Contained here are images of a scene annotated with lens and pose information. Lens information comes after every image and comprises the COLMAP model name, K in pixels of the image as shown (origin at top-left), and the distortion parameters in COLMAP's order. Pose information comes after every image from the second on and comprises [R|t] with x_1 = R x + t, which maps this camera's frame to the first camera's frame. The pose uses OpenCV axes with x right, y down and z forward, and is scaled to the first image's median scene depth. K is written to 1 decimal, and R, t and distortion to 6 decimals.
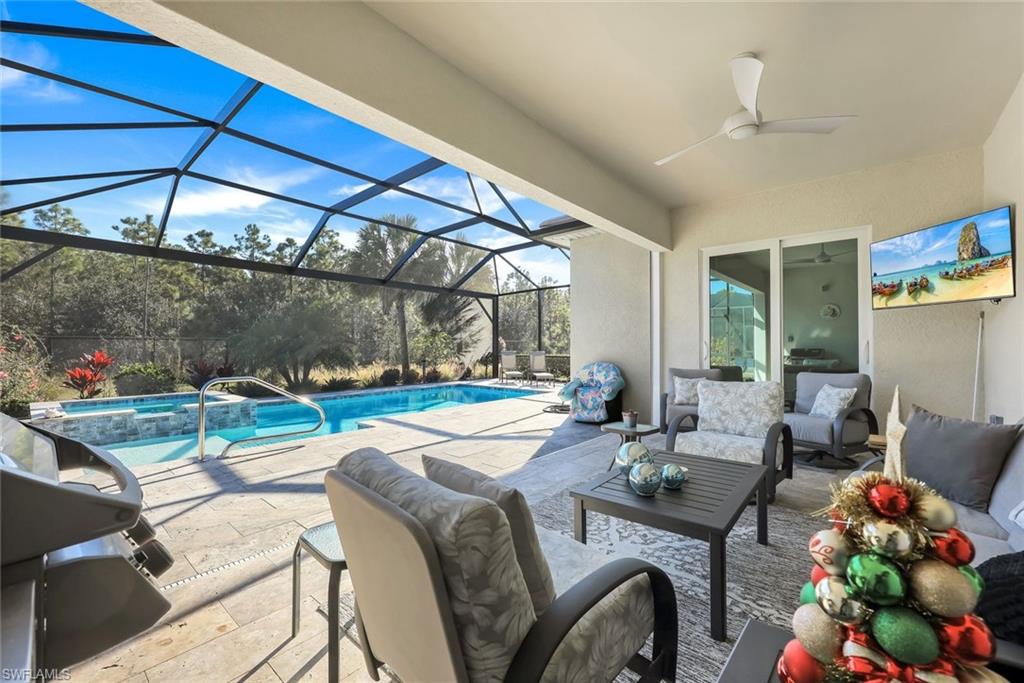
lens RADIAL K [[416.1, 0, 513.9], [0, 416.1, 342.7], [0, 0, 1]] dist [-0.003867, -0.000872]
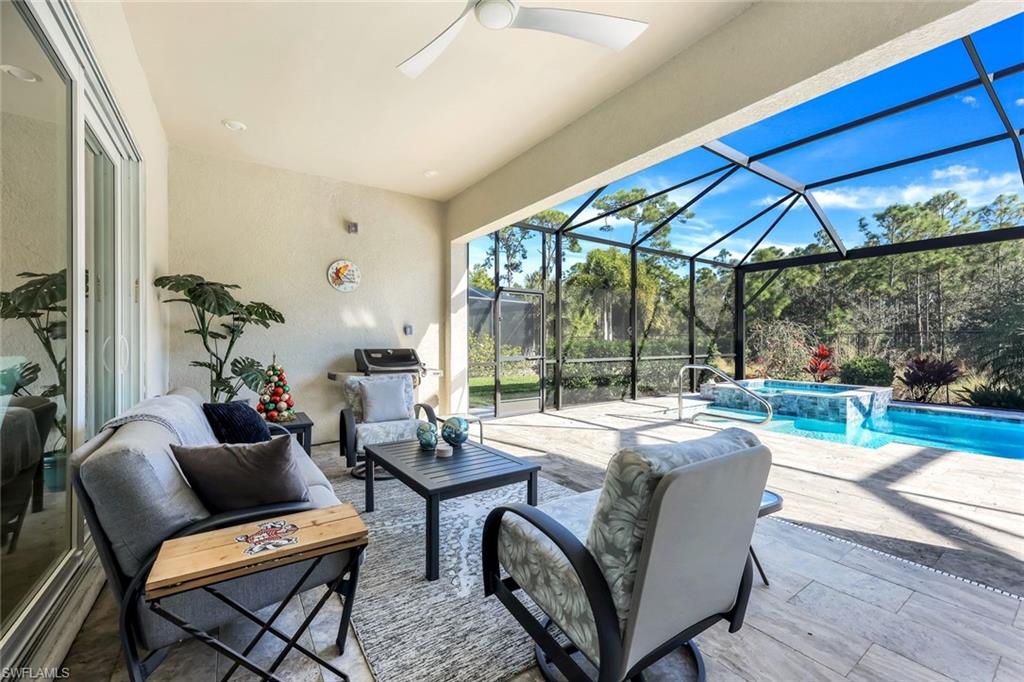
lens RADIAL K [[416.1, 0, 514.5], [0, 416.1, 341.0], [0, 0, 1]] dist [-0.003867, -0.000872]
pose [[-0.249383, 0.002756, -0.968401, 0.249616], [0.008115, 0.999967, 0.000756, 0.000561], [0.968371, -0.007670, -0.249397, 0.250233]]
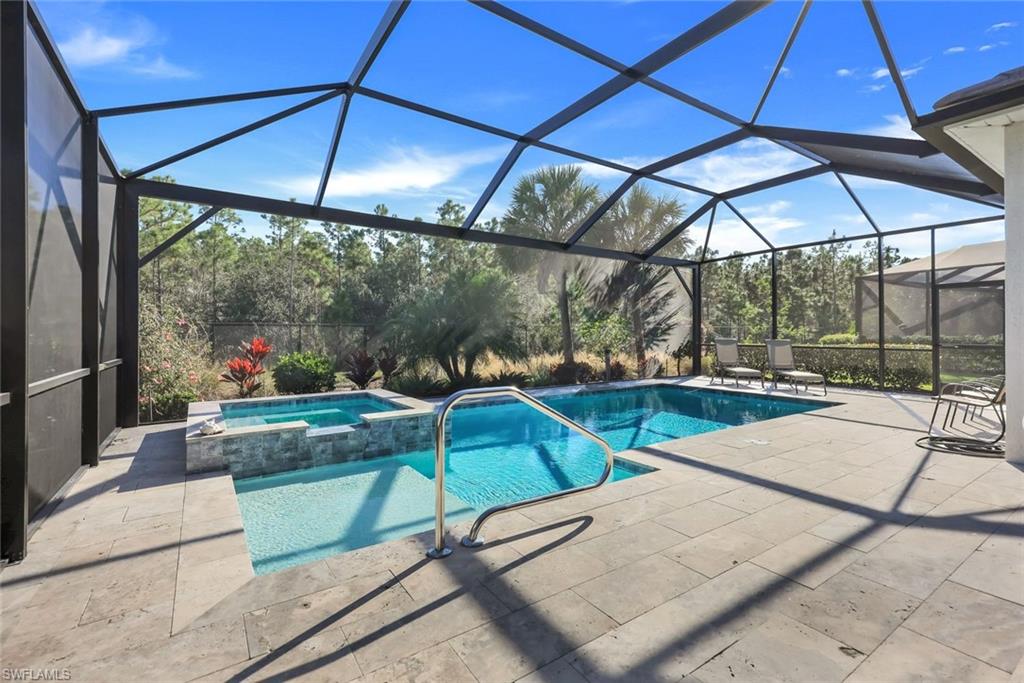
lens RADIAL K [[456.3, 0, 513.4], [0, 456.3, 335.7], [0, 0, 1]] dist [-0.009535, 0.000154]
pose [[0.966016, 0.001216, -0.258480, -0.163688], [0.002374, 0.999905, 0.013579, 0.003288], [0.258472, -0.013731, 0.965921, 0.152060]]
